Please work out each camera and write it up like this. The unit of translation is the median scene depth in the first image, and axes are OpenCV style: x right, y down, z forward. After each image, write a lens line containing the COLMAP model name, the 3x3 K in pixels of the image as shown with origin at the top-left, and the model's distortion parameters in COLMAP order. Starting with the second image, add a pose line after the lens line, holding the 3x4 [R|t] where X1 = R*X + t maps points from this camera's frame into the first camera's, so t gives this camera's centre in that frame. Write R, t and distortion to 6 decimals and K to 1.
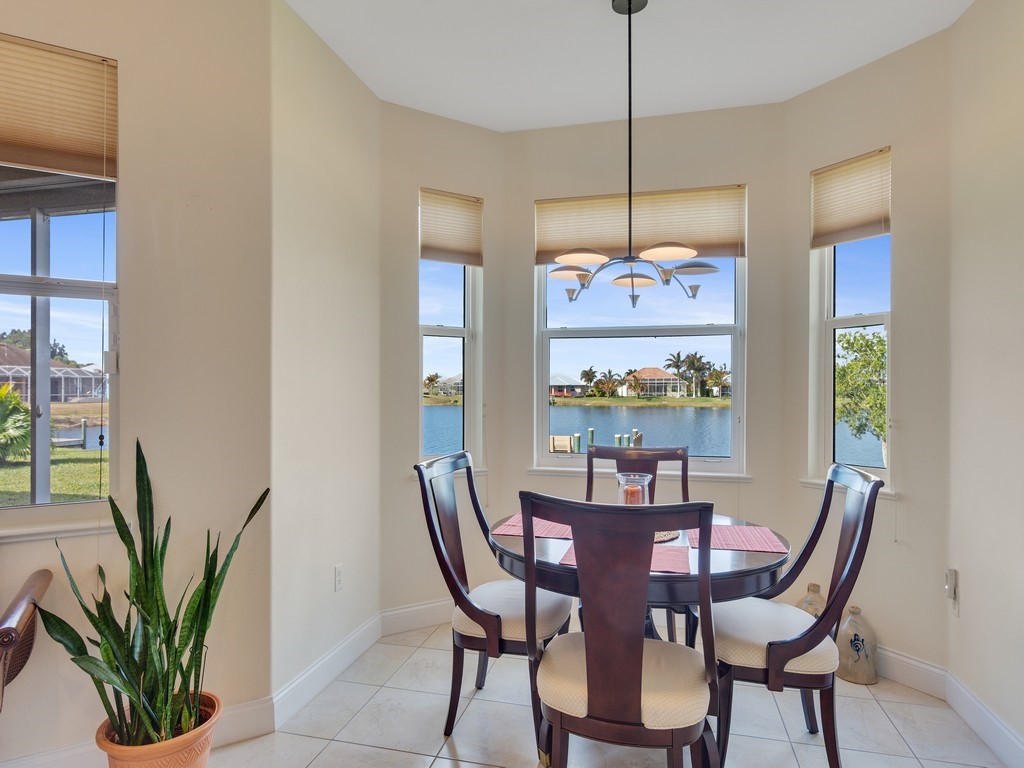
lens RADIAL K [[596.7, 0, 513.4], [0, 596.7, 392.8], [0, 0, 1]] dist [0.013931, -0.000095]
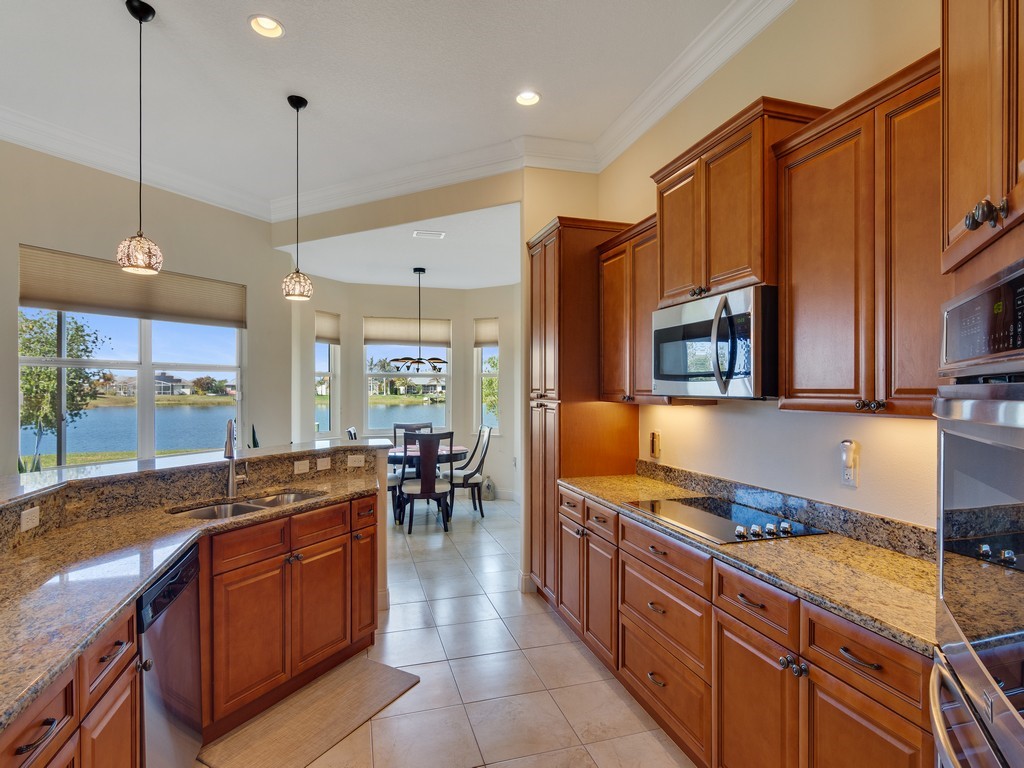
lens RADIAL K [[526.1, 0, 507.6], [0, 526.1, 387.3], [0, 0, 1]] dist [0.016433, 0.000559]
pose [[0.863525, 0.001138, 0.504304, -0.505263], [0.002208, 0.999979, -0.006037, -0.043641], [-0.504301, 0.006326, 0.863505, -0.997781]]
